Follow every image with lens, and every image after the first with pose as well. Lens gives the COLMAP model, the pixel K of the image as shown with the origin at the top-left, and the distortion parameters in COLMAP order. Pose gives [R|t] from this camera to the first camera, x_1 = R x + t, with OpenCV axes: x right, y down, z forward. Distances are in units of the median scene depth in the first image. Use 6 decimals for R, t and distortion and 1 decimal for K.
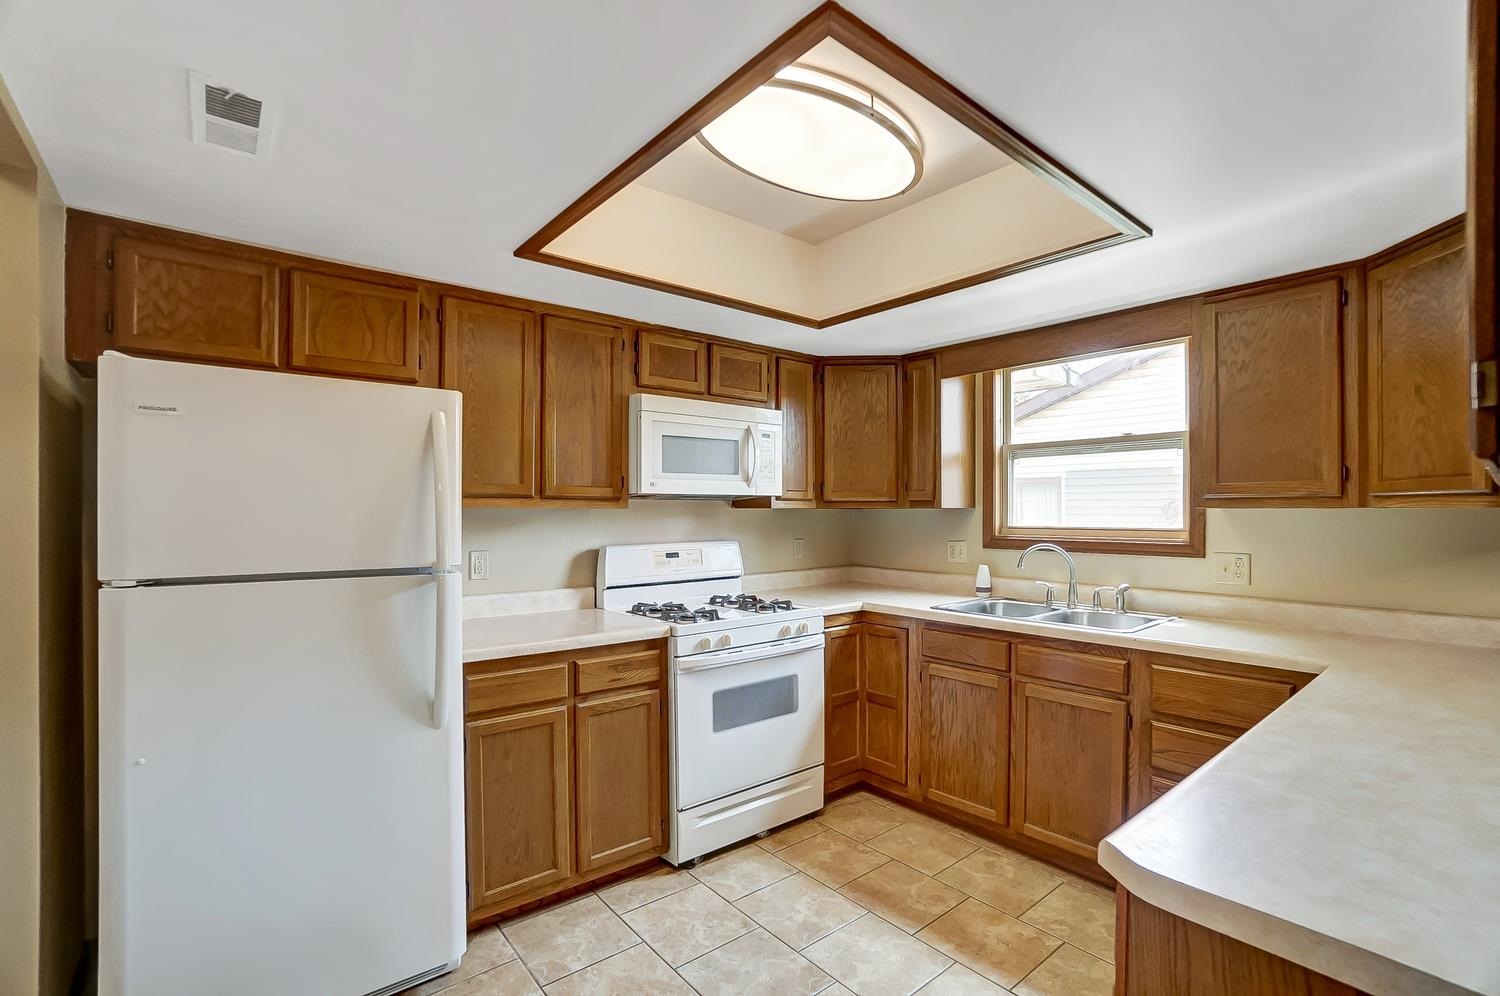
lens RADIAL K [[671.8, 0, 753.6], [0, 671.8, 518.9], [0, 0, 1]] dist [-0.059884, 0.020051]
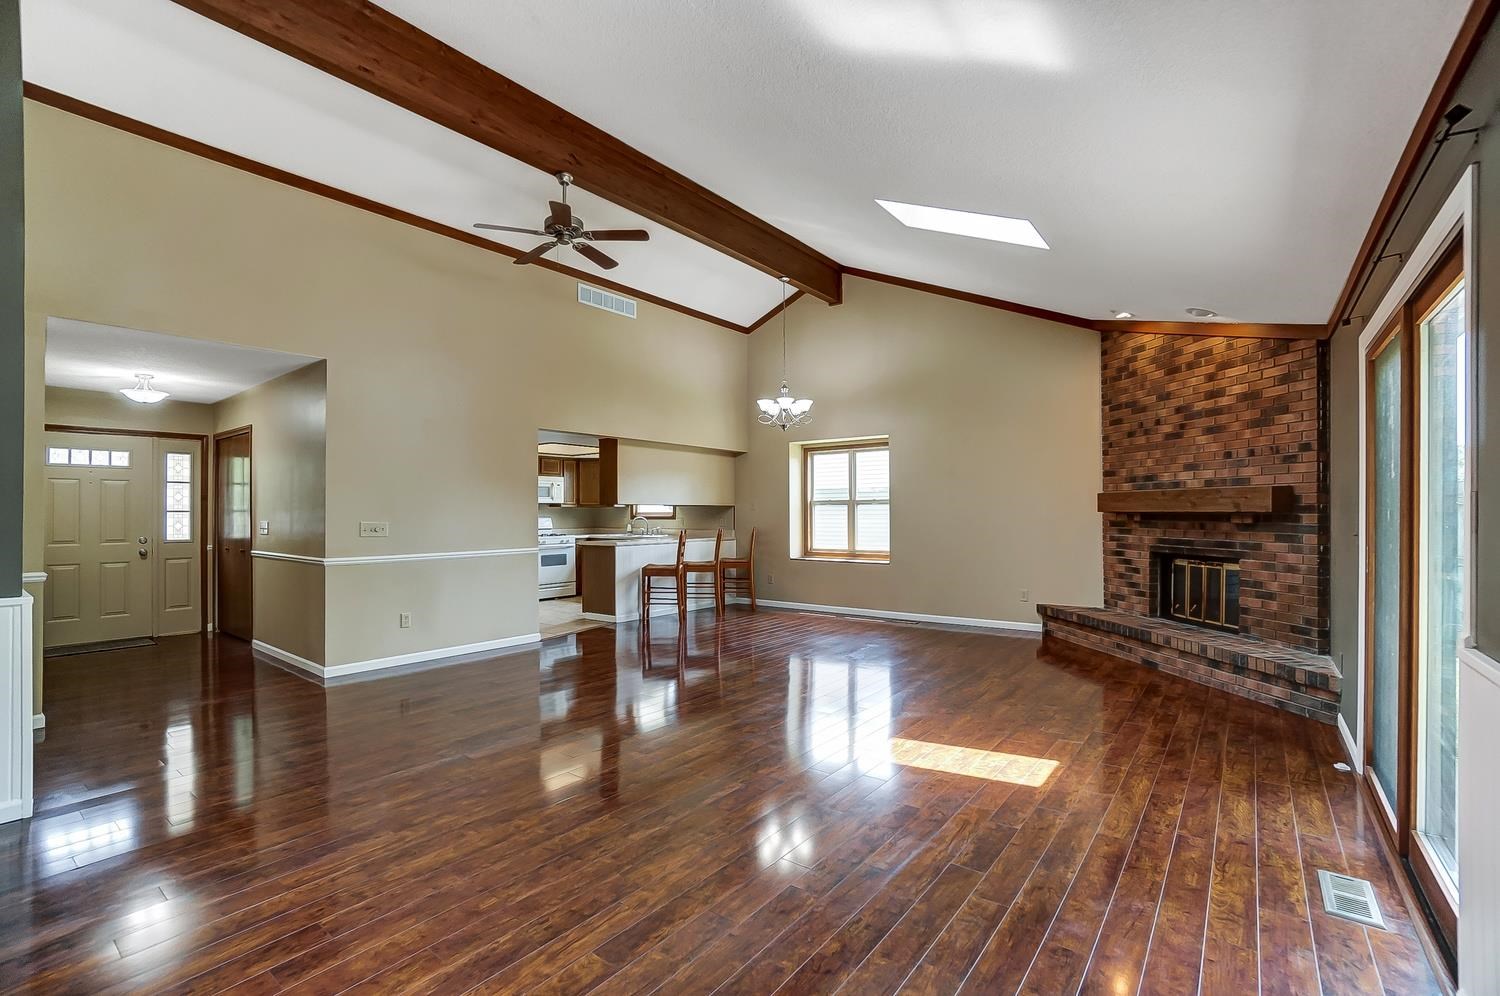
lens RADIAL K [[671.8, 0, 758.2], [0, 671.8, 506.3], [0, 0, 1]] dist [-0.059884, 0.020051]
pose [[0.974721, -0.003932, 0.223393, 0.273973], [0.008088, 0.999811, -0.017692, 0.053632], [-0.223281, 0.019052, 0.974568, -2.758412]]
